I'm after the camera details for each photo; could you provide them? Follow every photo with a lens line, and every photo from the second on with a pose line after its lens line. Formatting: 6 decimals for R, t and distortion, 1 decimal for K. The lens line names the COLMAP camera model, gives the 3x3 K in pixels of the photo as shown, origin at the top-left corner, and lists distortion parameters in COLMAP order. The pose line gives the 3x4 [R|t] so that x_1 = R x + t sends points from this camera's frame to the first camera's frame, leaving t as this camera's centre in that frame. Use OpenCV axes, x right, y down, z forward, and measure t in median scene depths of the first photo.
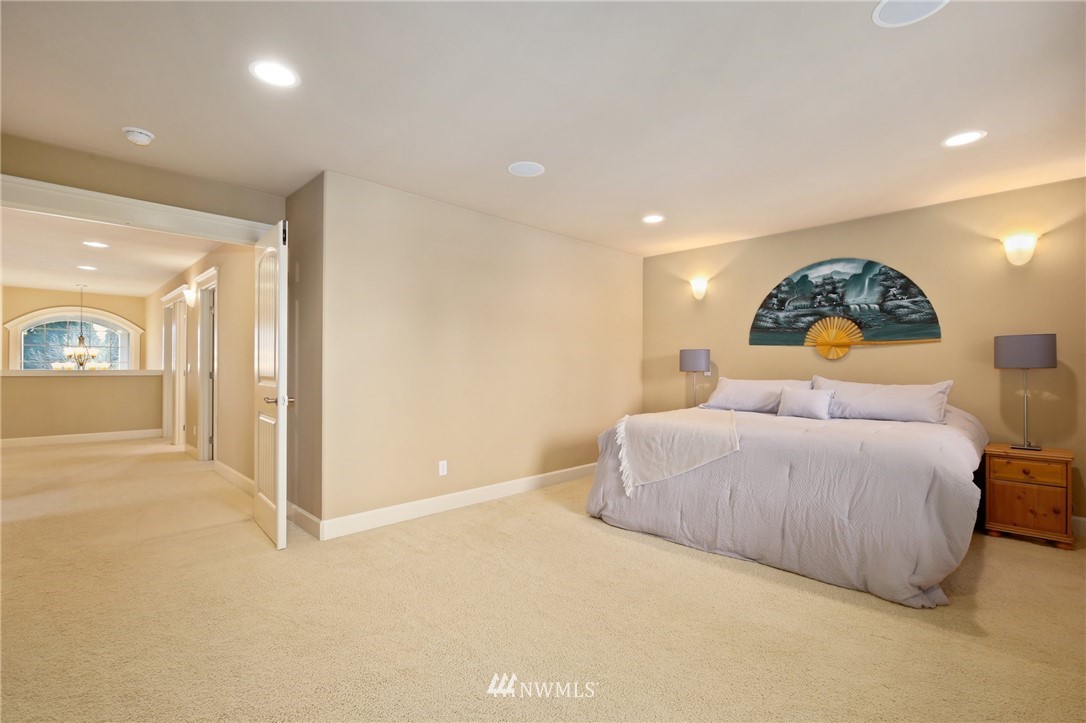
lens RADIAL K [[496.5, 0, 549.8], [0, 496.5, 362.9], [0, 0, 1]] dist [0.004044, -0.000765]
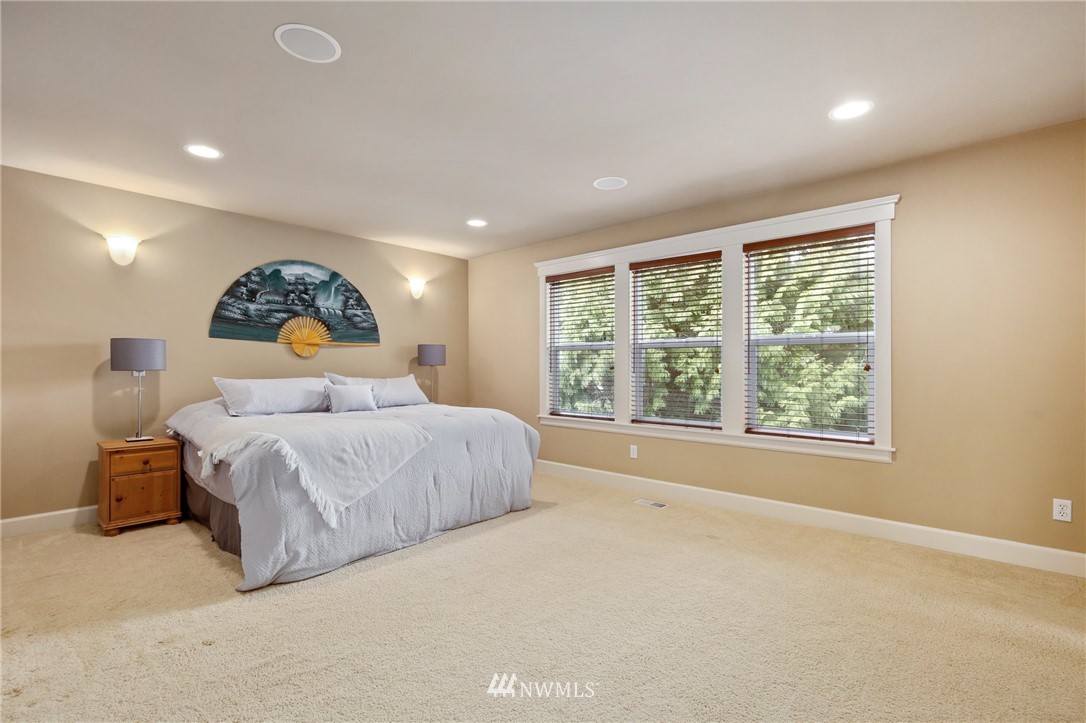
lens RADIAL K [[496.5, 0, 550.0], [0, 496.5, 365.9], [0, 0, 1]] dist [0.004044, -0.000765]
pose [[-0.049892, -0.001264, 0.998754, -0.513631], [-0.009009, 0.999959, 0.000815, 0.005885], [-0.998714, -0.008957, -0.049901, 0.552731]]
